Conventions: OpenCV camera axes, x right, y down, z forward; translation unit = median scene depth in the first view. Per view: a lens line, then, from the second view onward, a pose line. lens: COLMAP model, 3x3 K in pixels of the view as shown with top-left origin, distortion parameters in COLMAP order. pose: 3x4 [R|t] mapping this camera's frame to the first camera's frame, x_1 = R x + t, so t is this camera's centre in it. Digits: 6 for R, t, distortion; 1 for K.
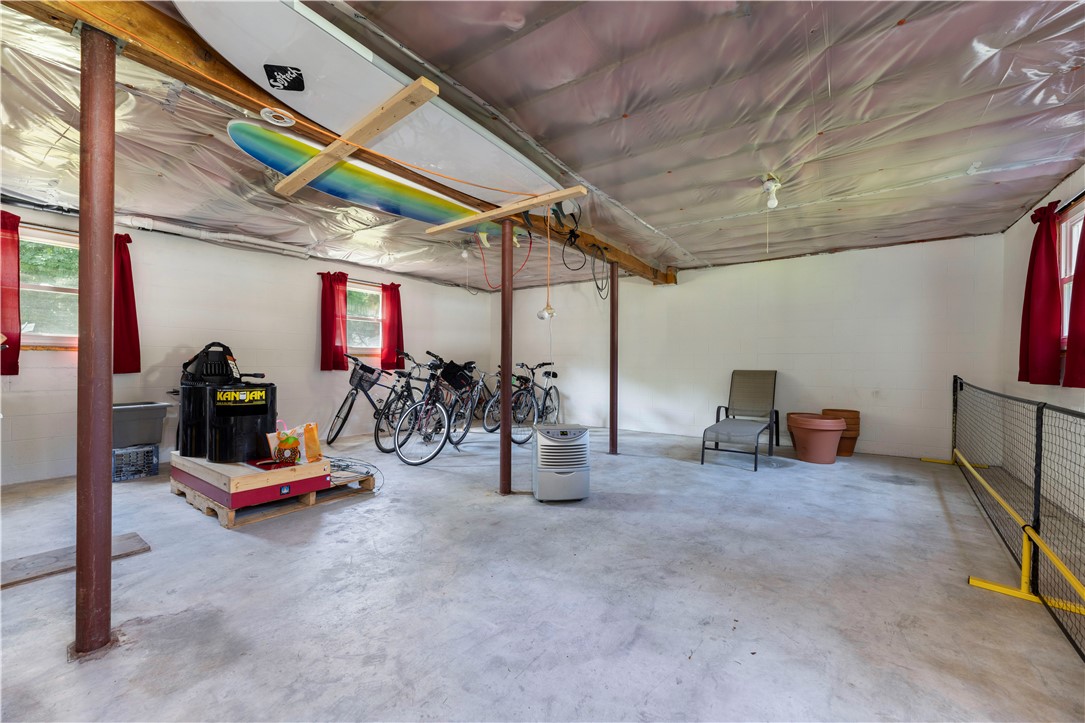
lens RADIAL K [[437.6, 0, 542.0], [0, 437.6, 360.5], [0, 0, 1]] dist [0.000867, 0.000648]
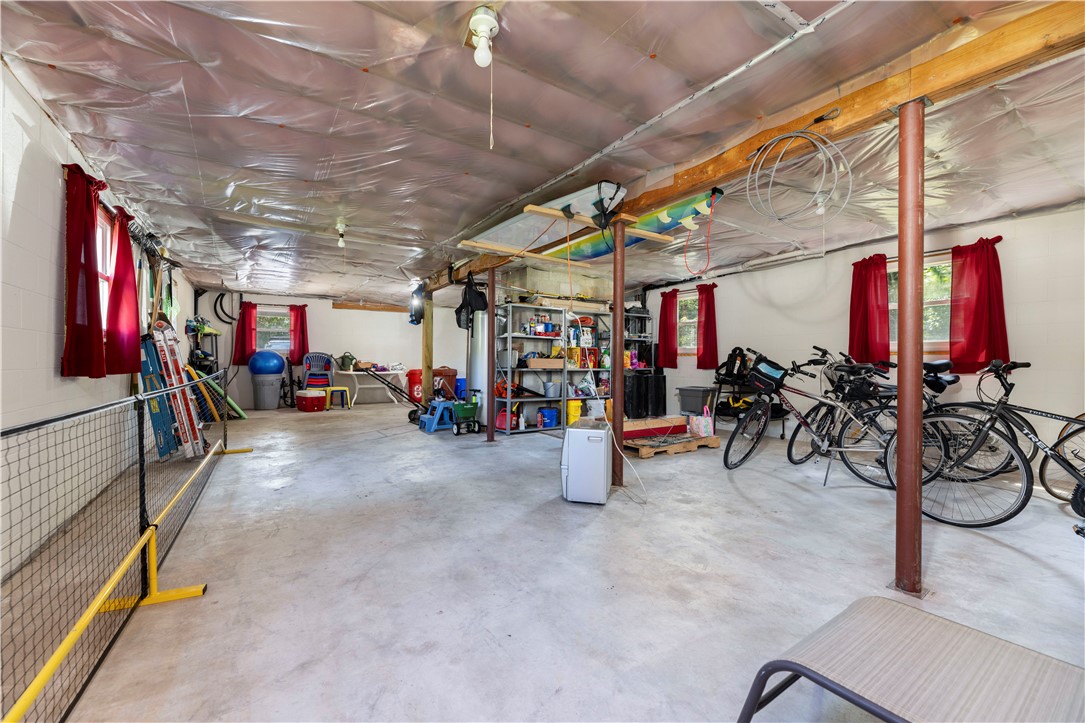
lens RADIAL K [[437.6, 0, 536.1], [0, 437.6, 365.3], [0, 0, 1]] dist [0.000867, 0.000648]
pose [[-0.379167, 0.001913, -0.925326, 1.135706], [-0.001952, 0.999994, 0.002868, 0.018060], [0.925326, 0.002894, -0.379161, 1.449645]]
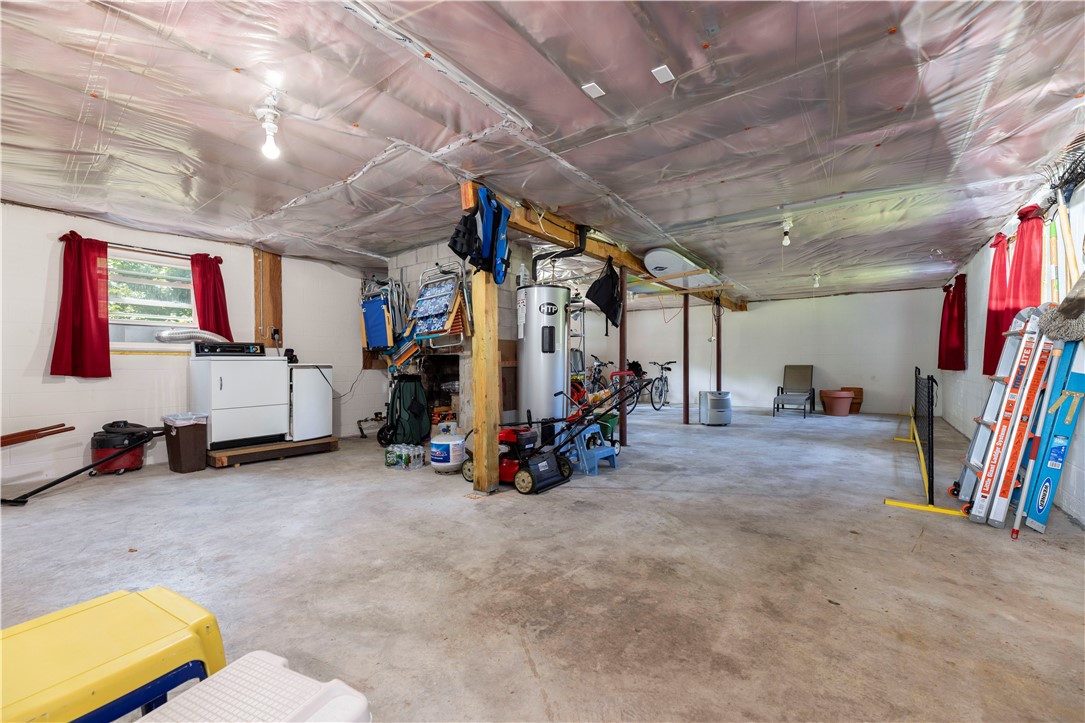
lens RADIAL K [[437.6, 0, 535.4], [0, 437.6, 361.5], [0, 0, 1]] dist [0.000867, 0.000648]
pose [[0.999200, -0.002539, -0.039910, -0.812222], [0.002616, 0.999995, 0.001891, 0.004029], [0.039905, -0.001994, 0.999201, -1.268145]]
